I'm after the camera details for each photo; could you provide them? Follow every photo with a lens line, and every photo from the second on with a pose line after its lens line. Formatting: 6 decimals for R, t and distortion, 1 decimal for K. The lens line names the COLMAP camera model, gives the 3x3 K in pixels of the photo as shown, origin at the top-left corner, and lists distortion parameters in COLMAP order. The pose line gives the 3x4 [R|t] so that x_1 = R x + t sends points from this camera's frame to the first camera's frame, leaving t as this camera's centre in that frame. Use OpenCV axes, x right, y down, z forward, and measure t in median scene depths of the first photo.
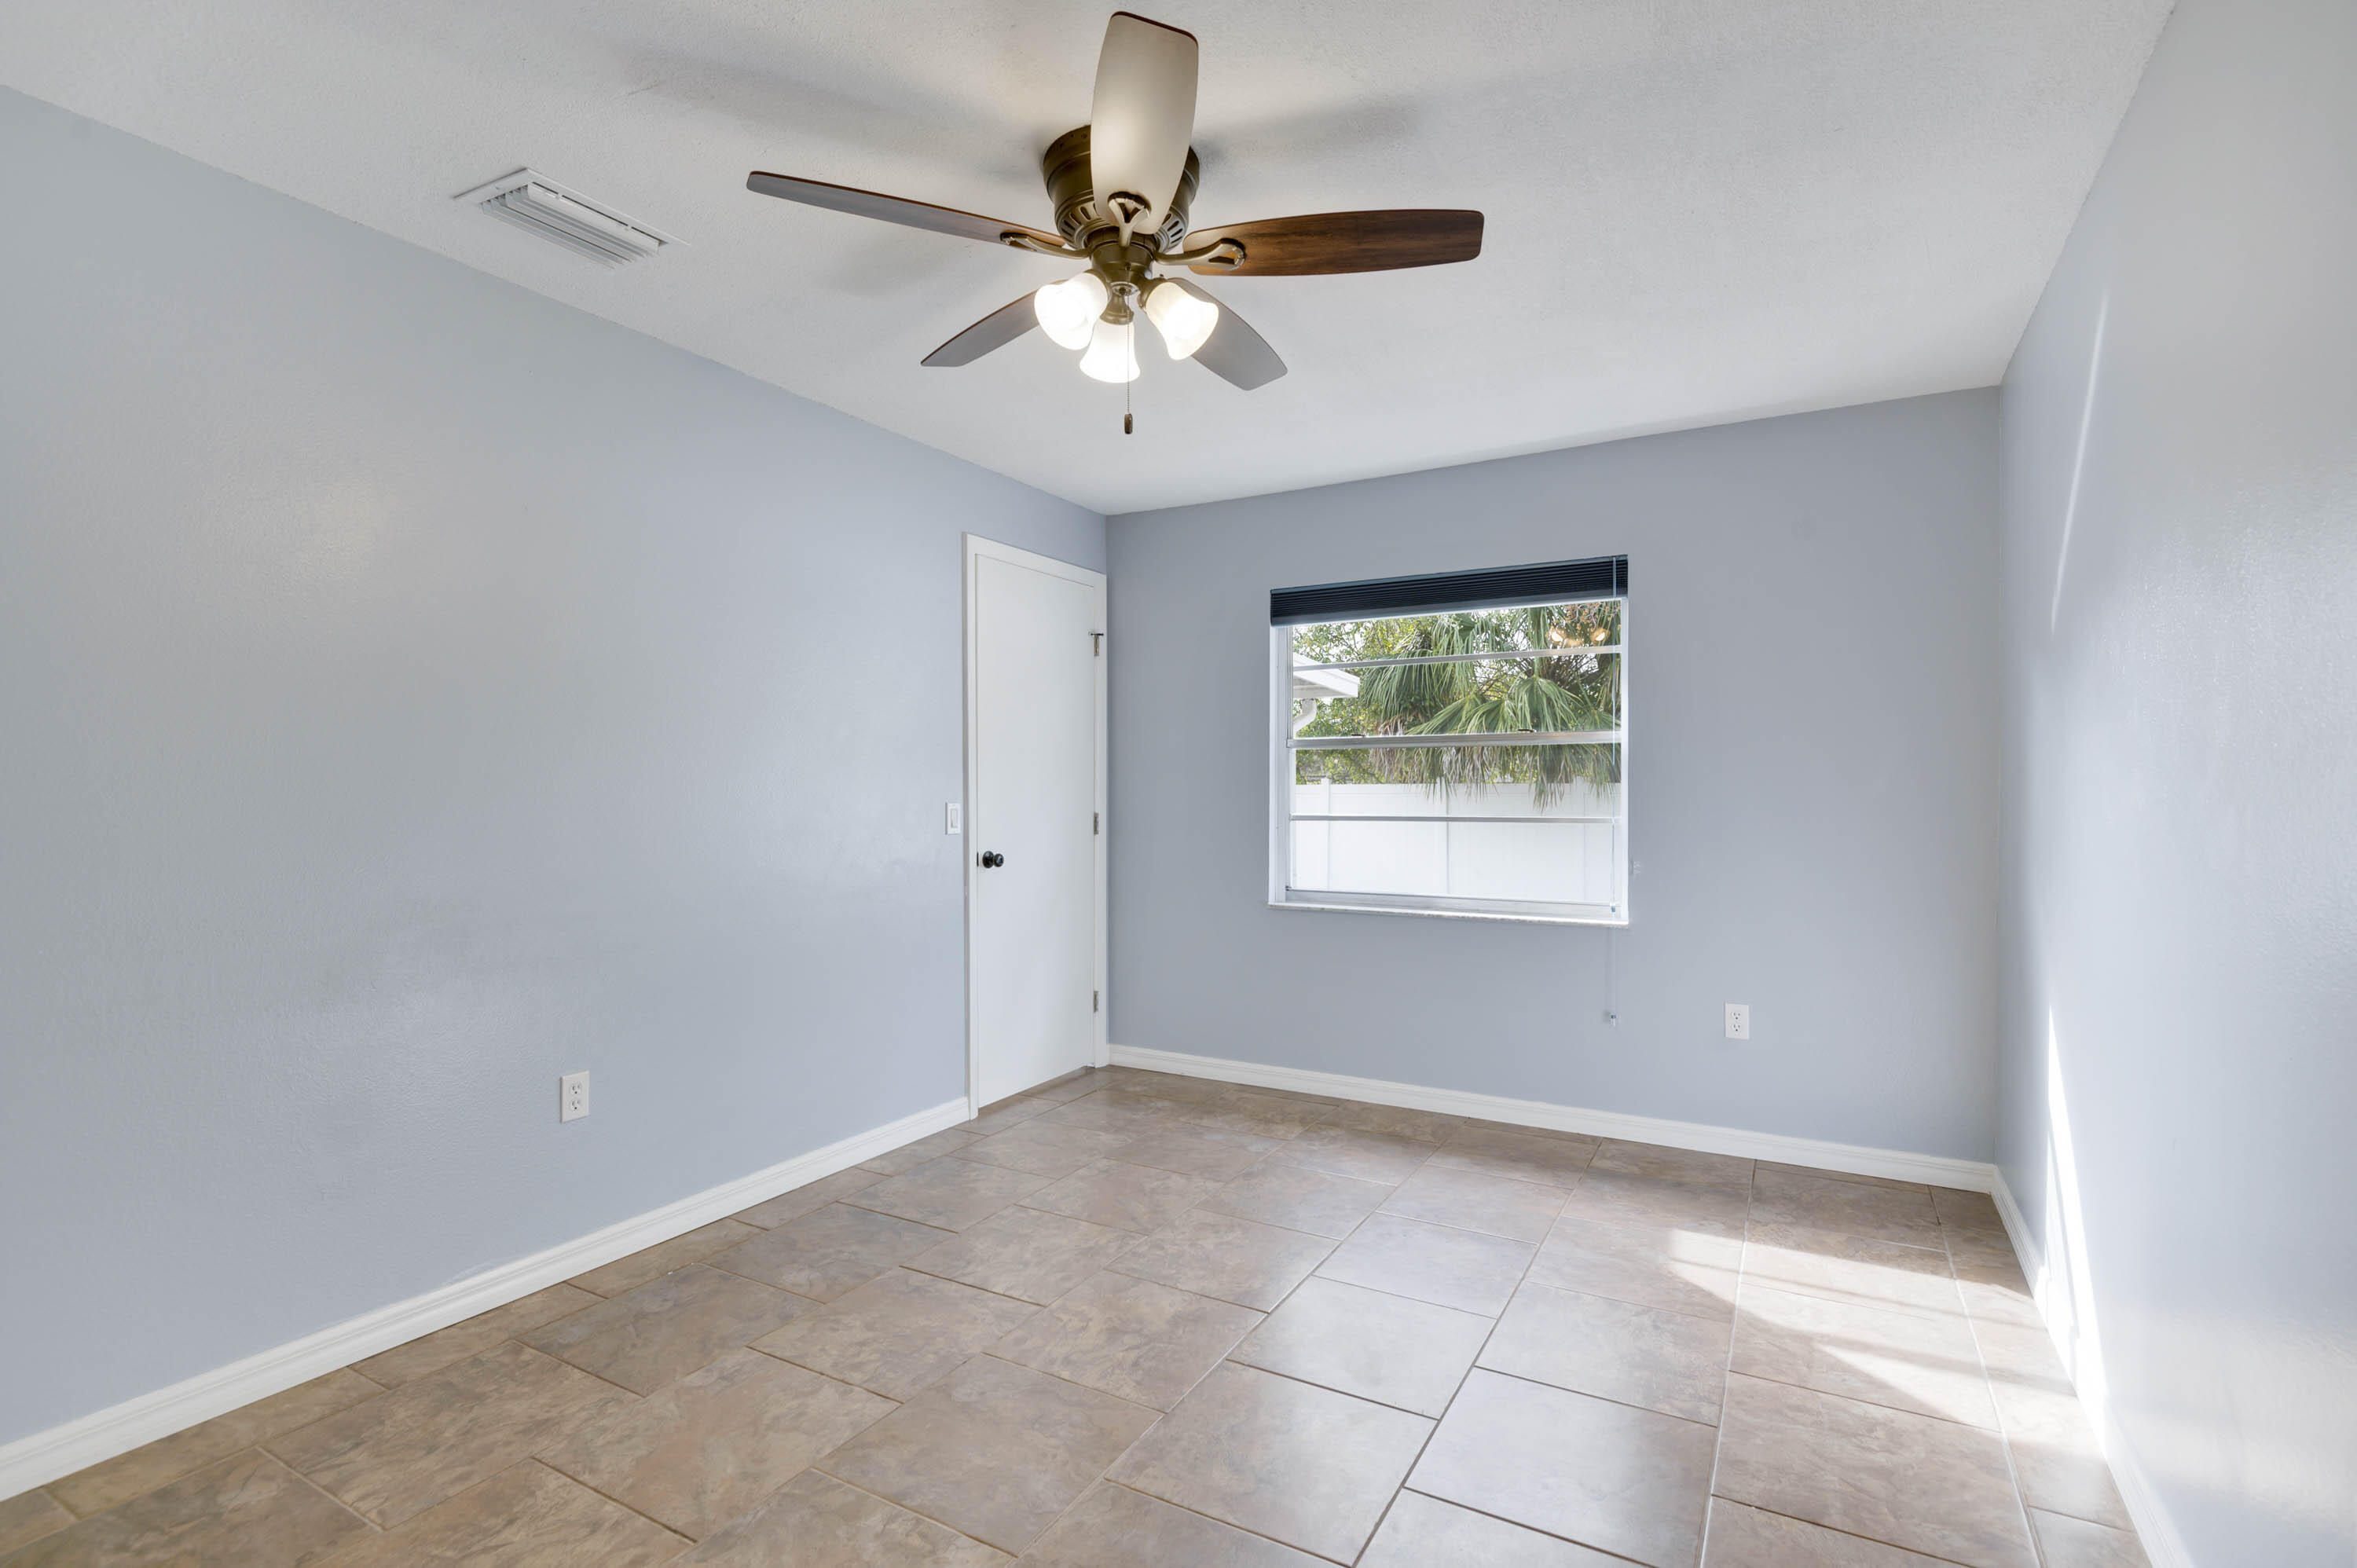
lens RADIAL K [[1094.9, 0, 1184.8], [0, 1094.9, 794.0], [0, 0, 1]] dist [-0.000055, -0.001785]
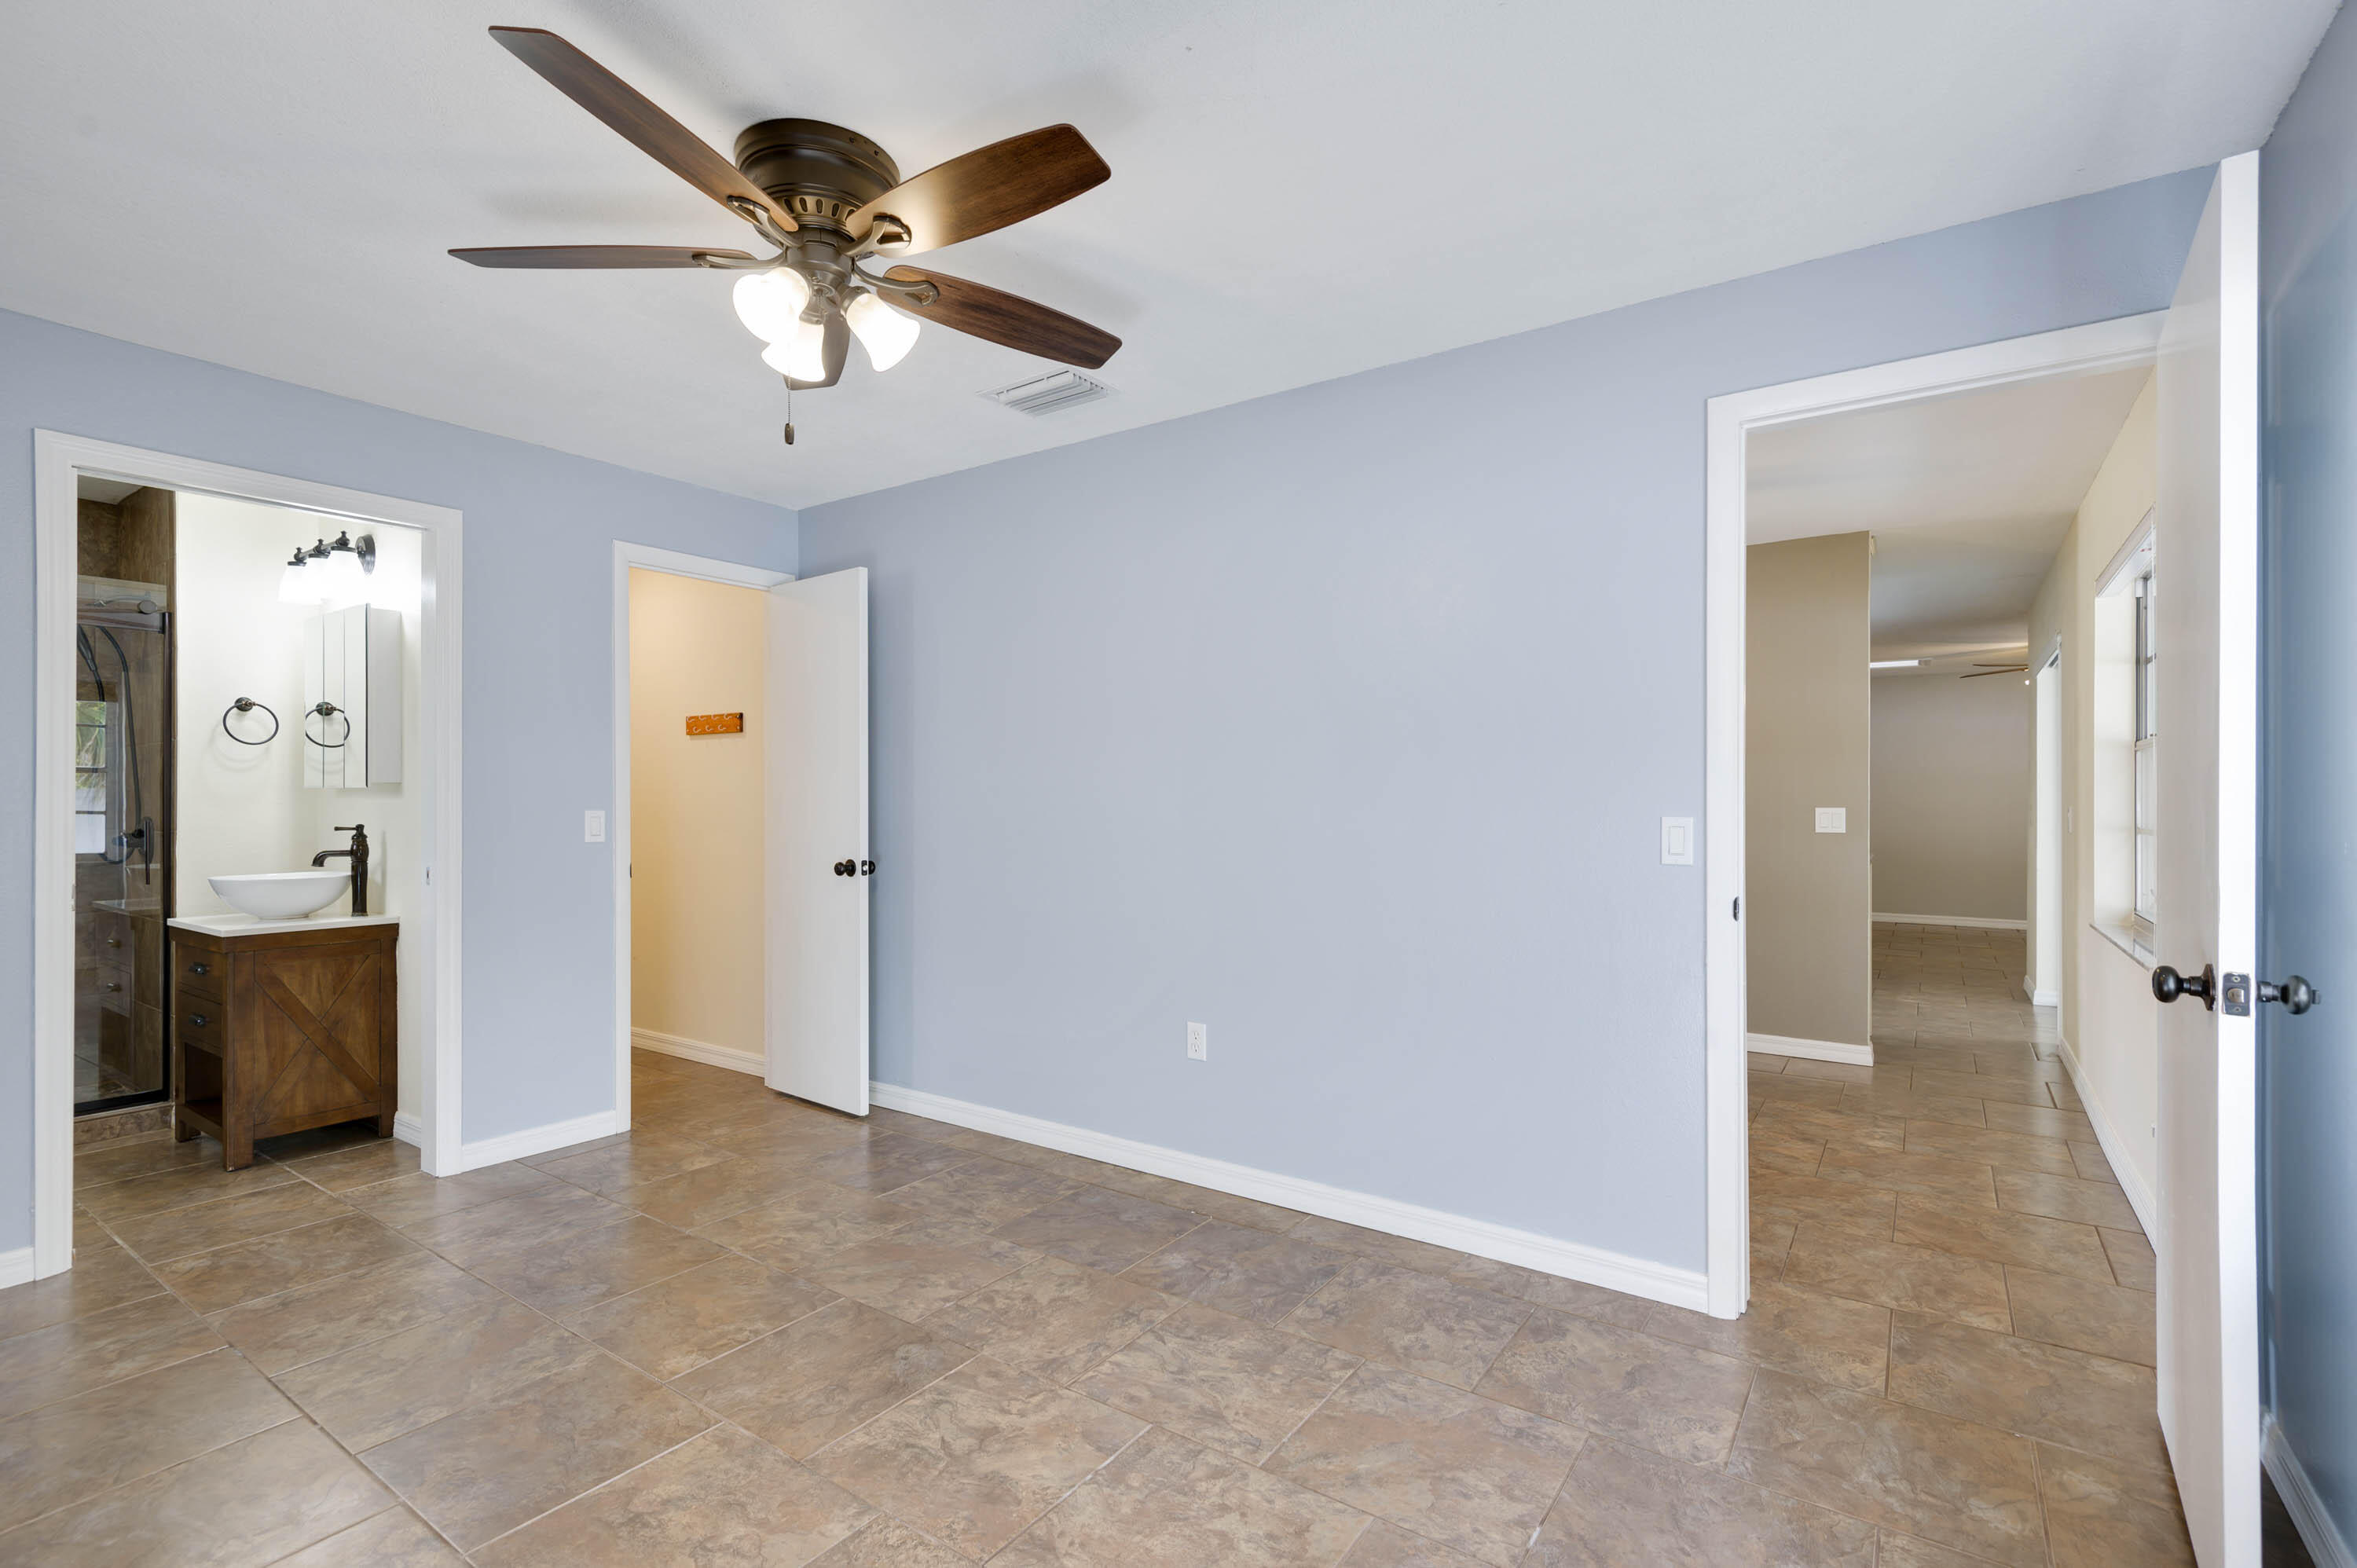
lens RADIAL K [[1094.9, 0, 1182.2], [0, 1094.9, 781.0], [0, 0, 1]] dist [-0.000055, -0.001785]
pose [[-0.085899, -0.017680, -0.996147, 0.694136], [-0.019281, 0.999685, -0.016080, 0.004343], [0.996117, 0.017825, -0.086213, 1.101176]]
